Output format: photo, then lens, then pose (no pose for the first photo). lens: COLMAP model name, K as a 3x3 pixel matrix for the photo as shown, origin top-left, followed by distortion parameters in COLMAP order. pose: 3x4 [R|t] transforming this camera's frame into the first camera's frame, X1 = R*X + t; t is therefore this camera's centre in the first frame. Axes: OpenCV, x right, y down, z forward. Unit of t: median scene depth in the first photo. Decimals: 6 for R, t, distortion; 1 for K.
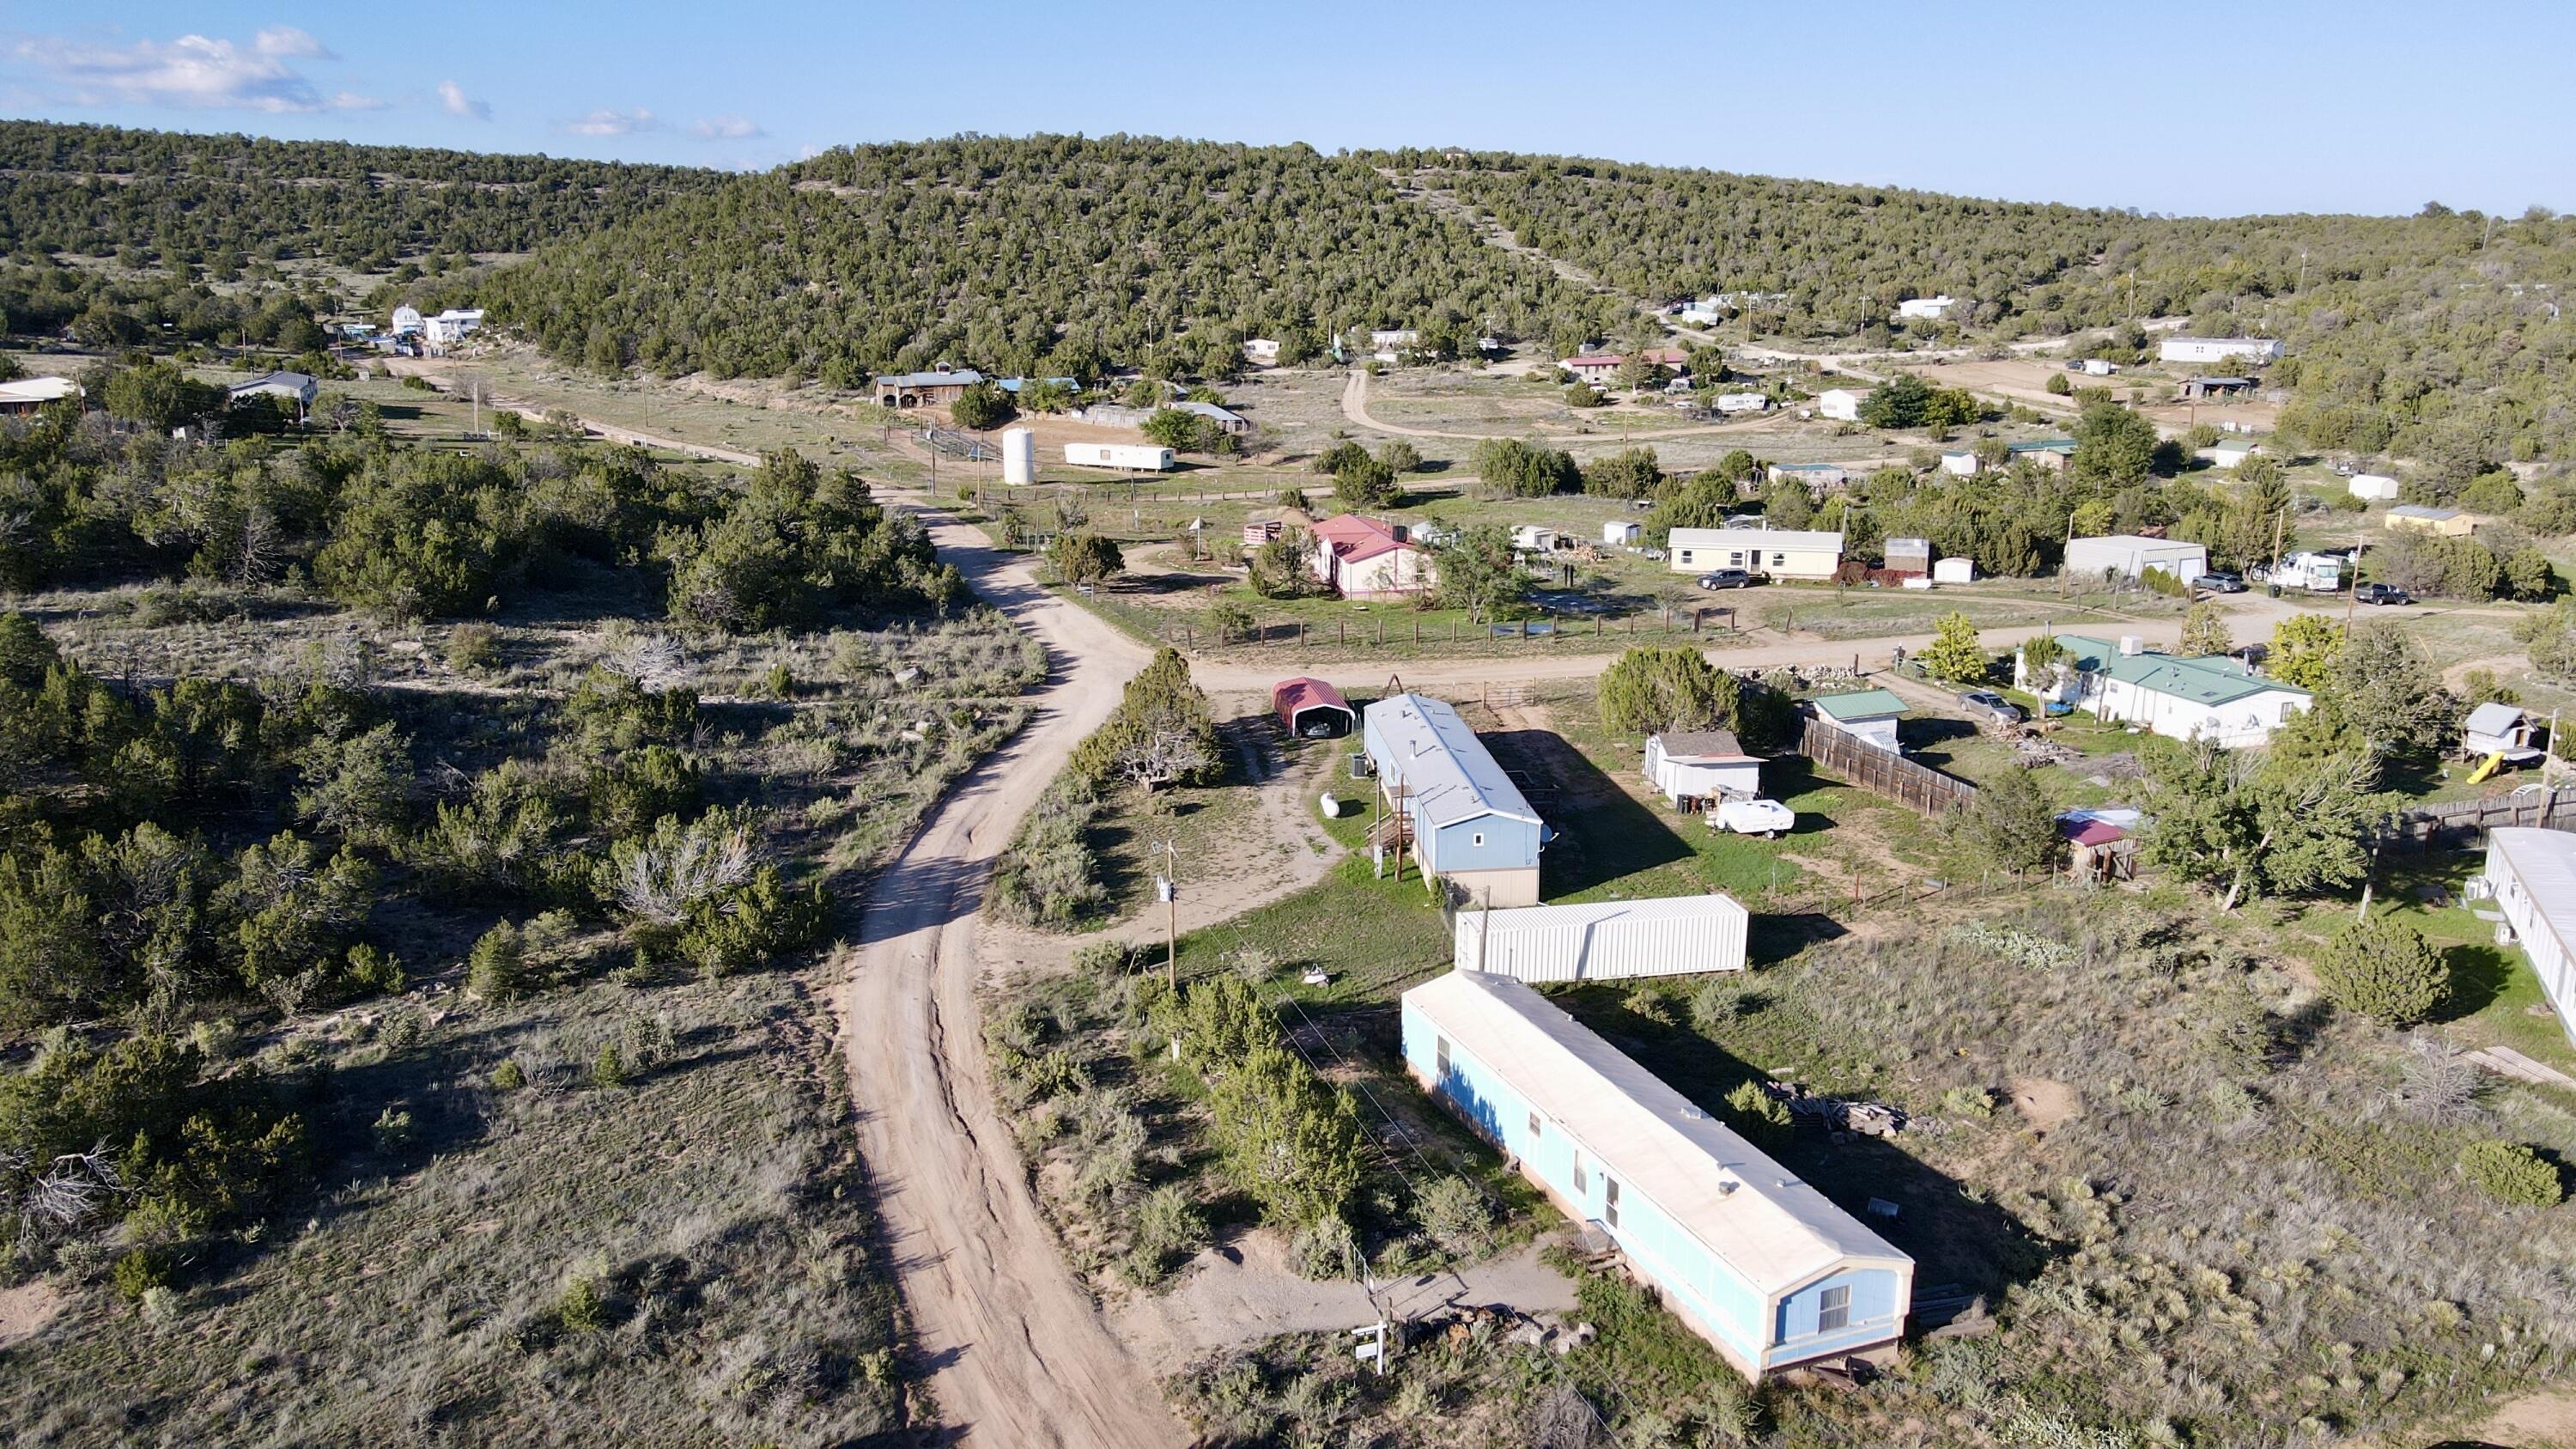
lens RADIAL K [[1834.9, 0, 1286.7], [0, 1834.9, 738.9], [0, 0, 1]] dist [-0.000964, 0.005683]
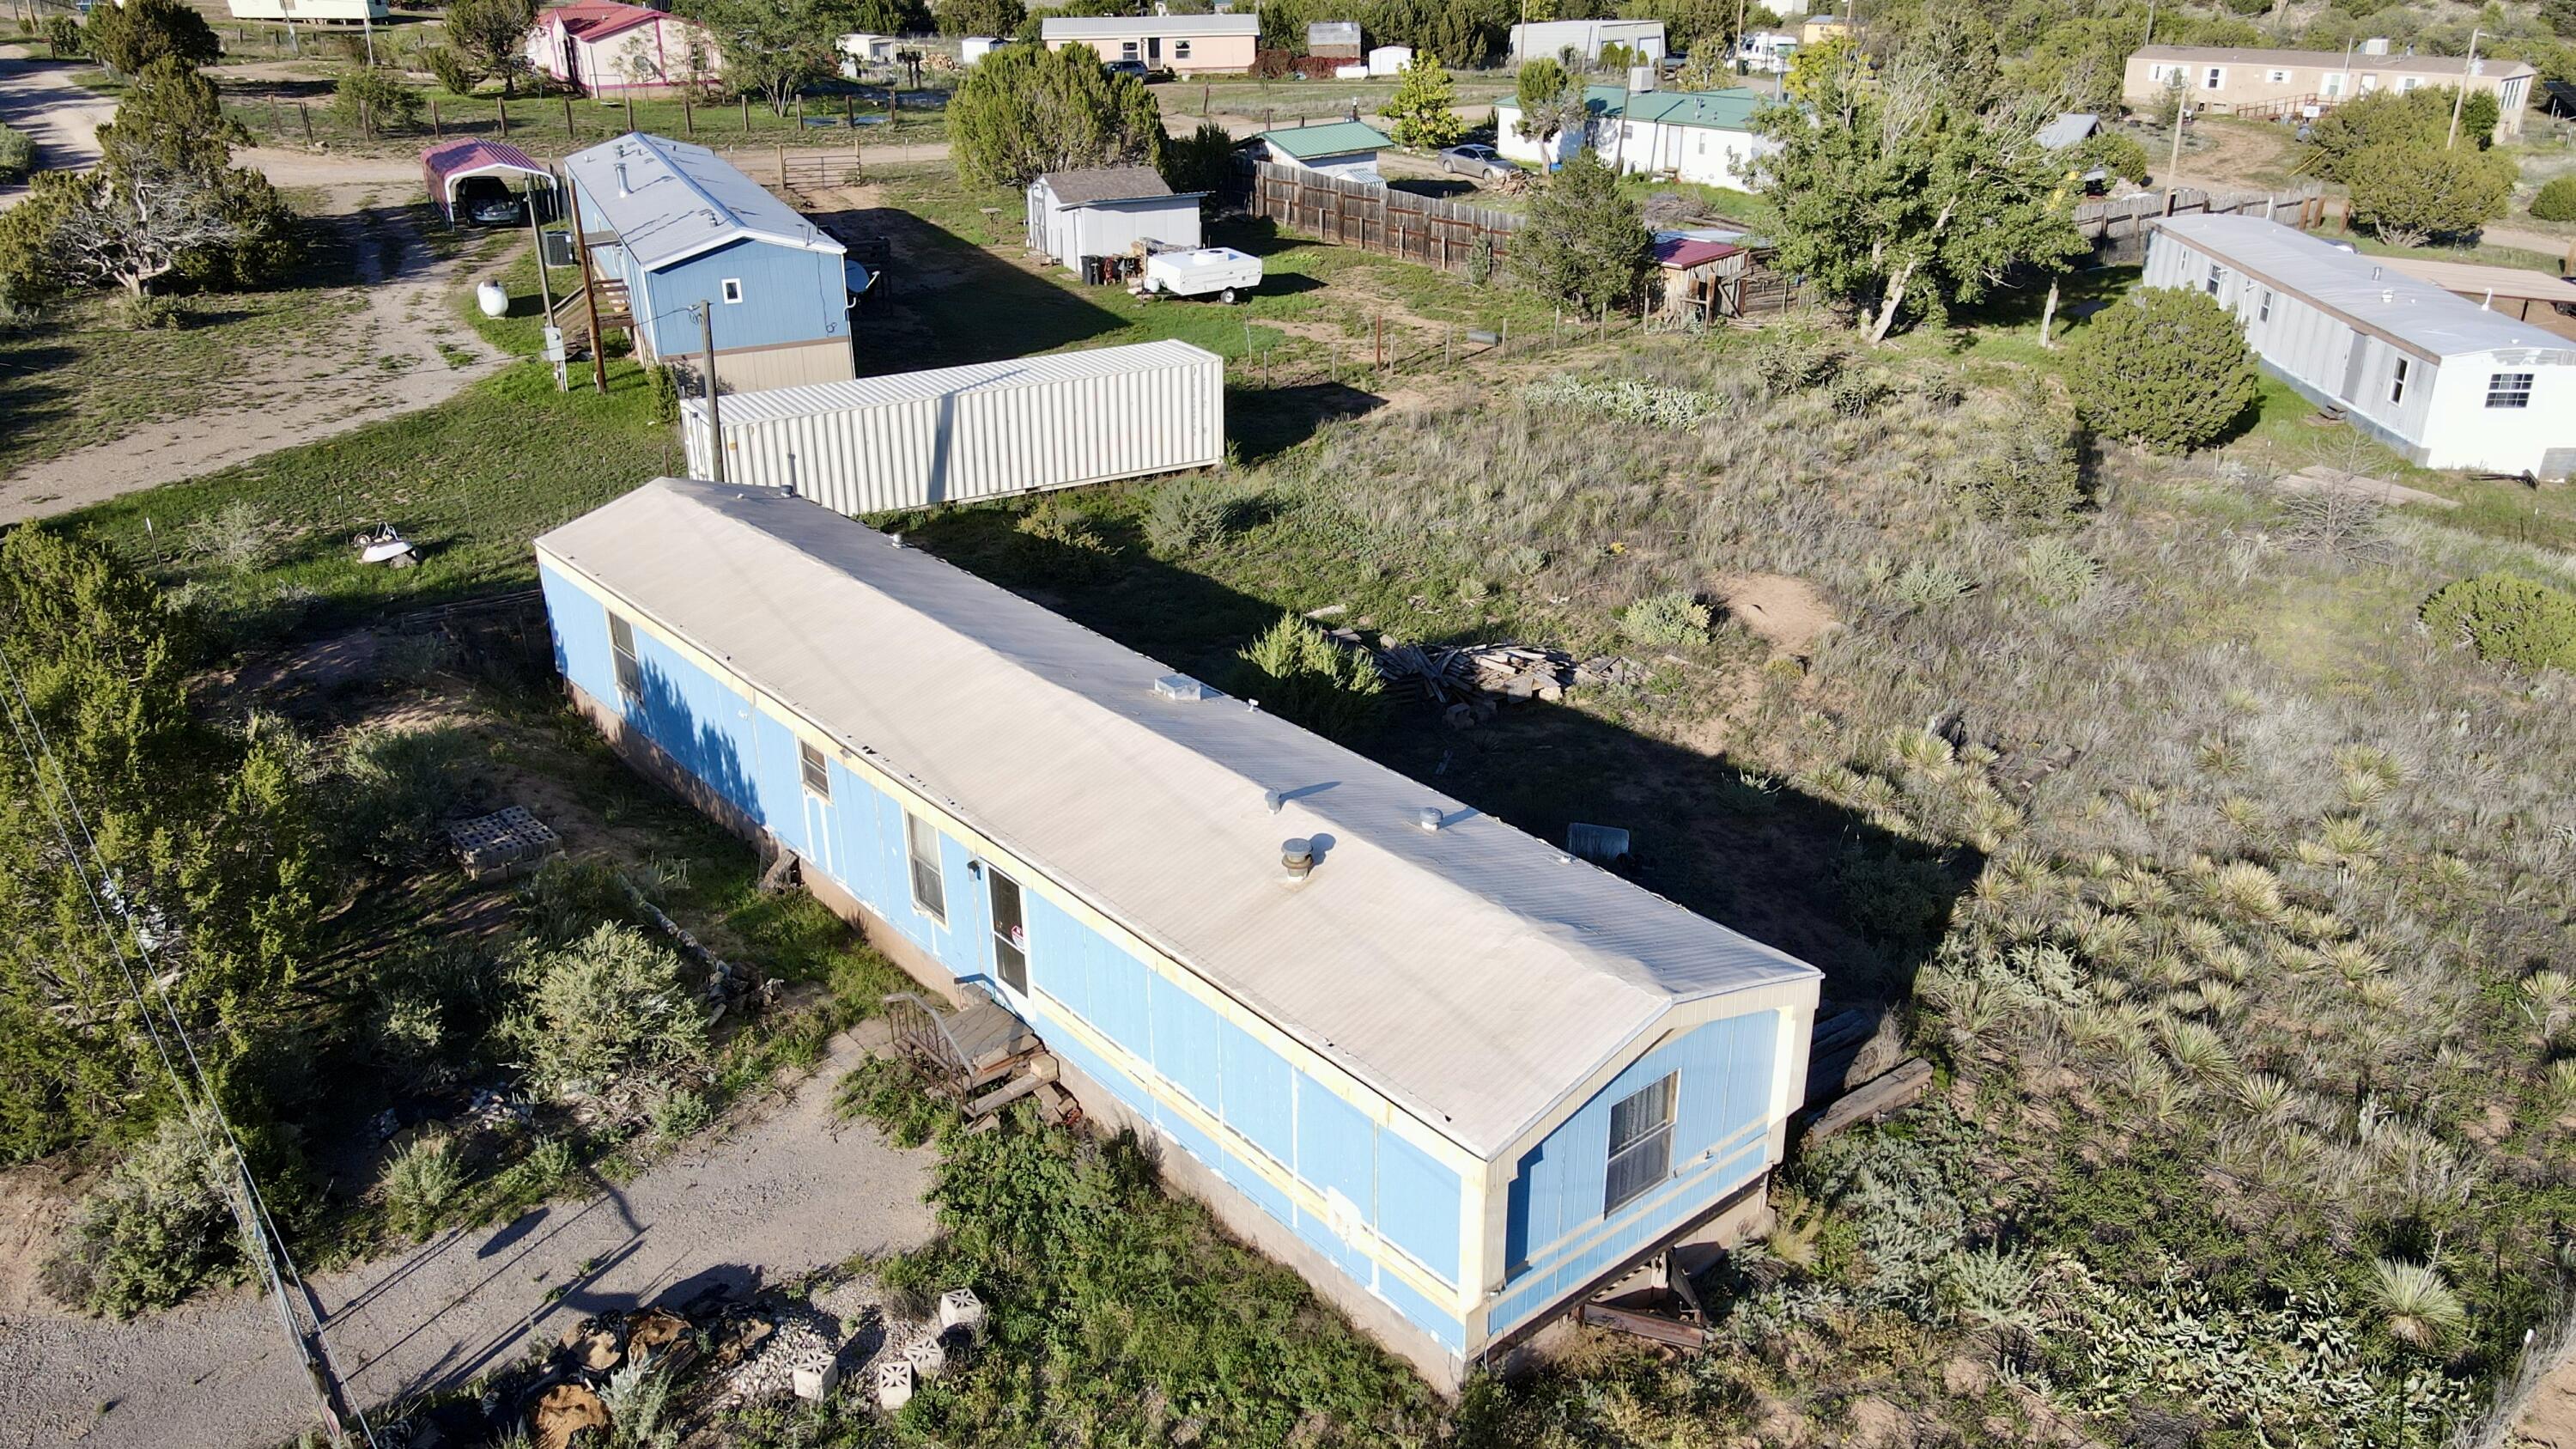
lens RADIAL K [[1834.9, 0, 1286.7], [0, 1834.9, 738.9], [0, 0, 1]] dist [-0.000964, 0.005683]
pose [[0.946695, -0.132873, 0.293452, 0.088174], [0.079628, 0.979223, 0.186501, 0.102514], [-0.312135, -0.153192, 0.937605, 0.441633]]
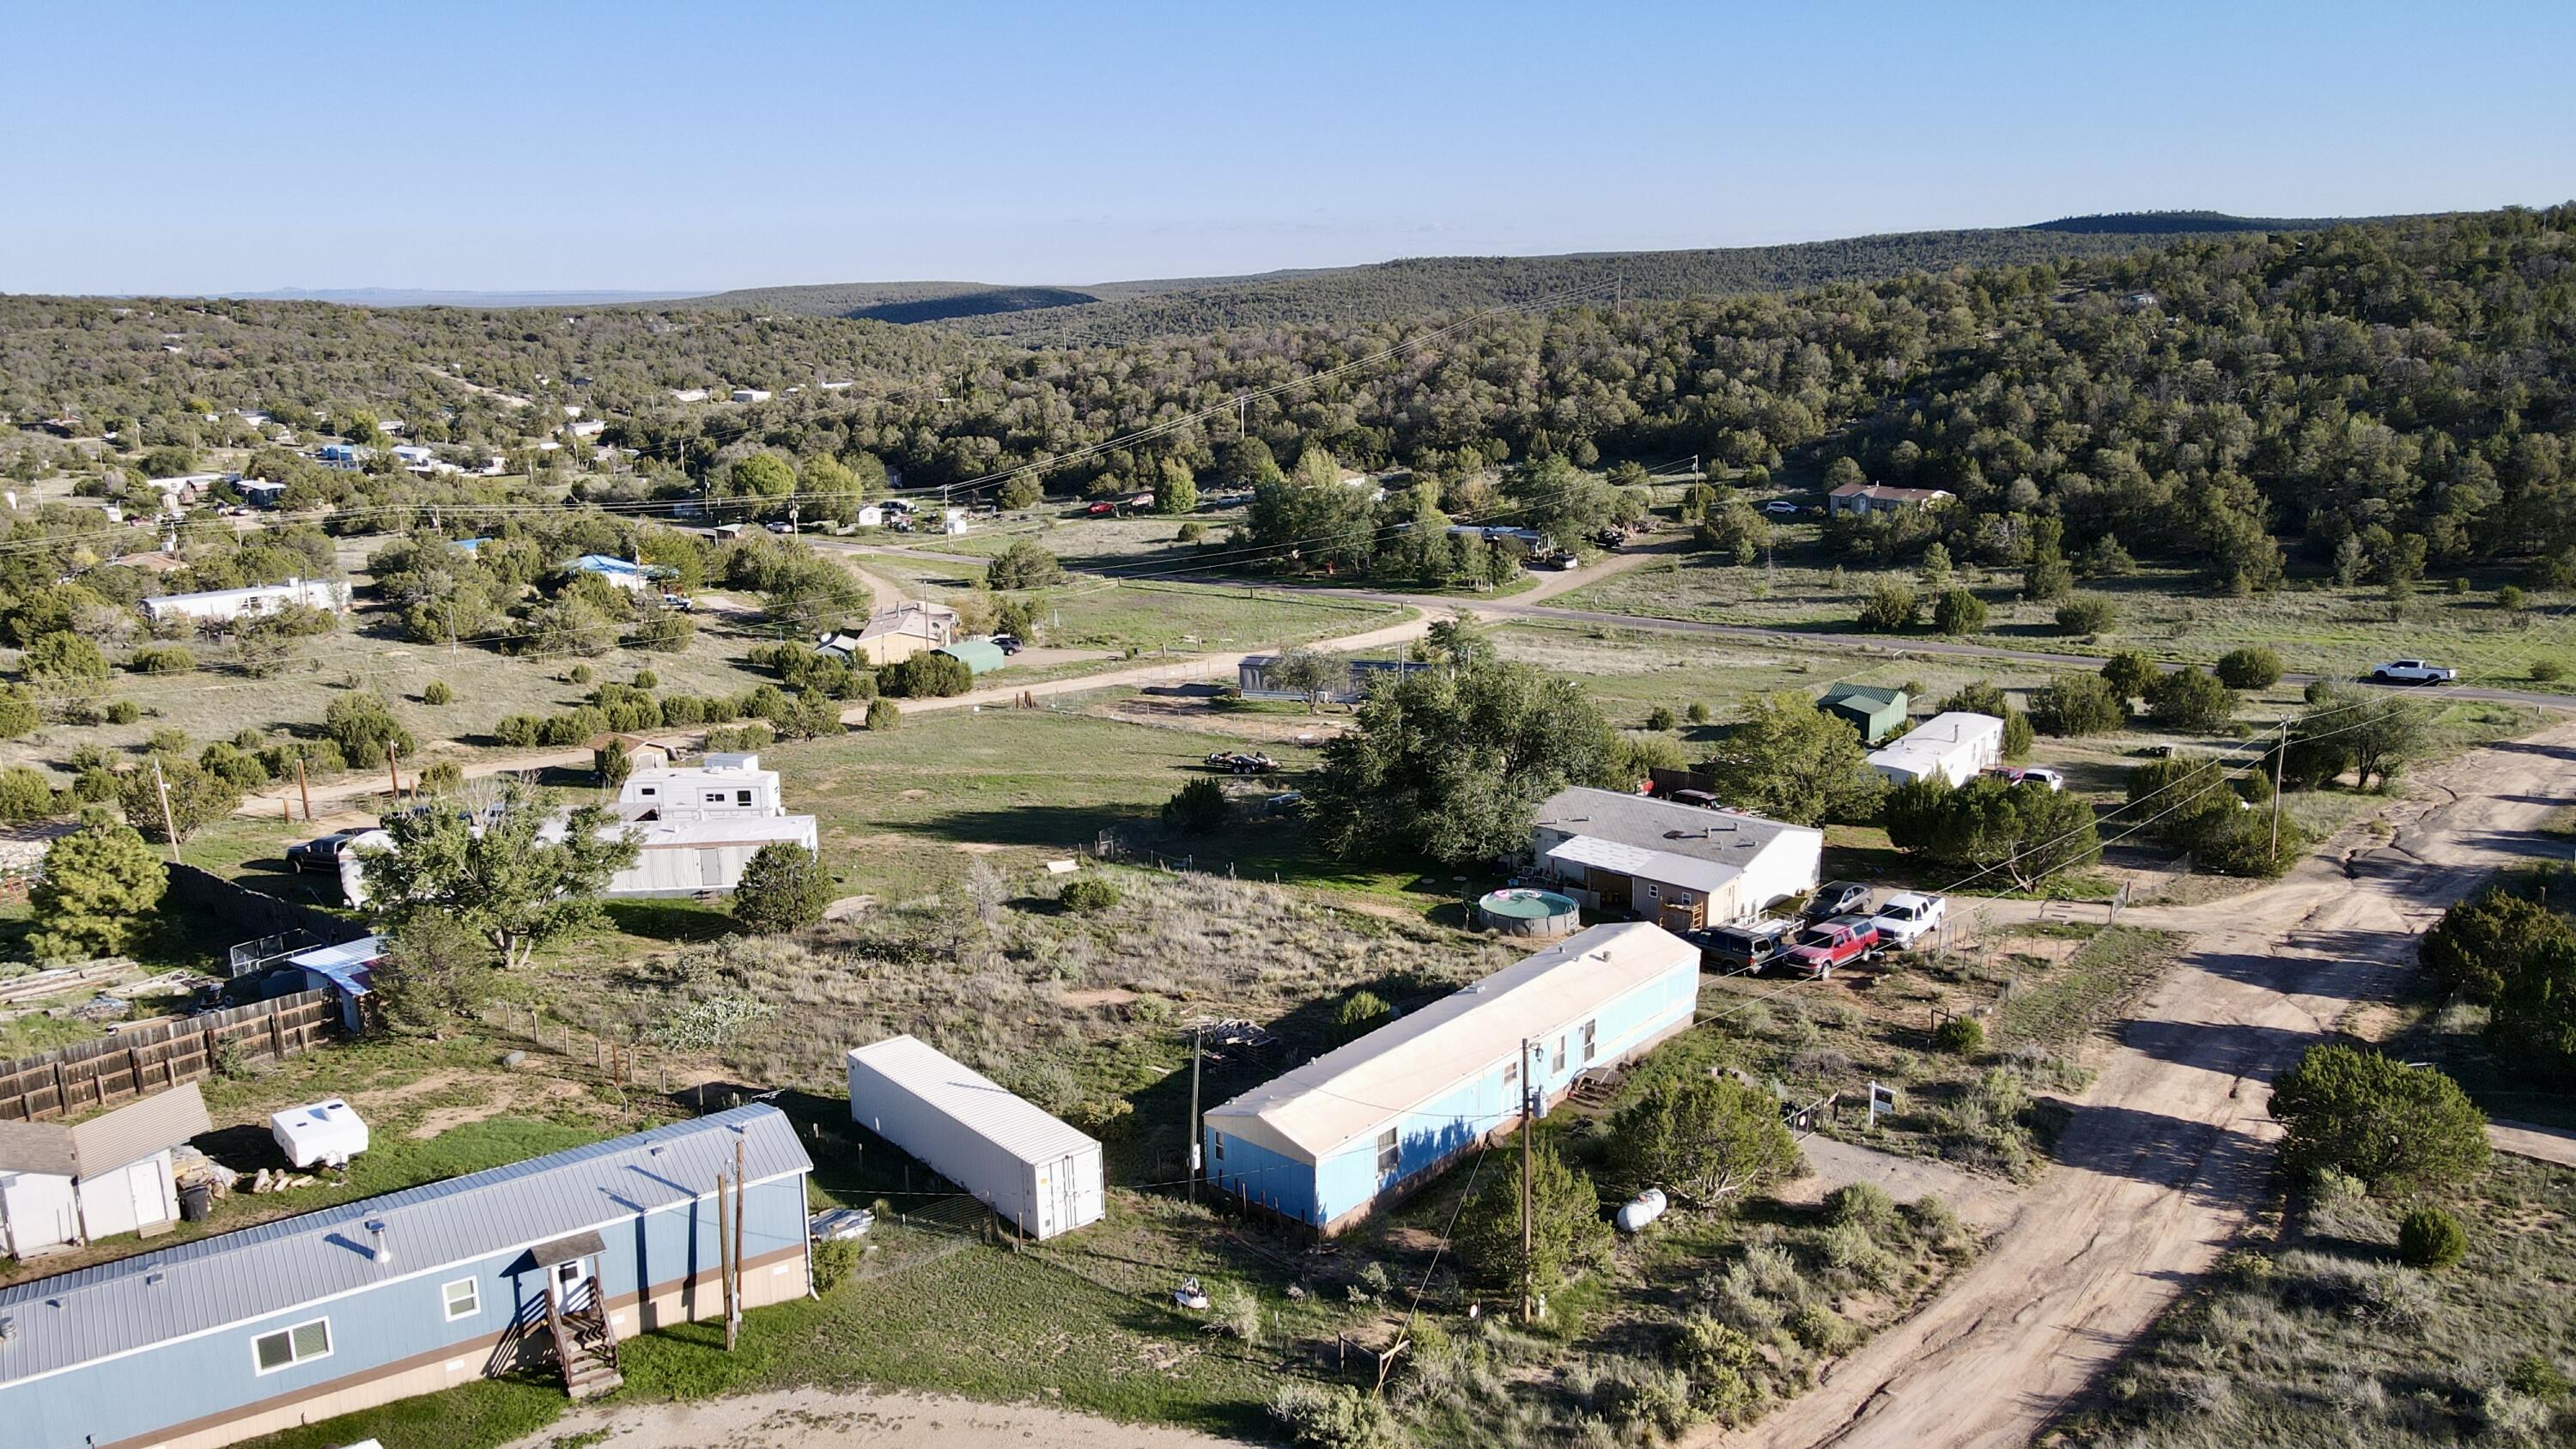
lens RADIAL K [[1839.7, 0, 1273.9], [0, 1839.7, 762.2], [0, 0, 1]] dist [0.005391, 0.023081]
pose [[-0.444731, -0.197613, 0.873592, -0.508803], [0.251743, 0.908459, 0.333659, -0.246828], [-0.859558, 0.368309, -0.354273, 1.077099]]
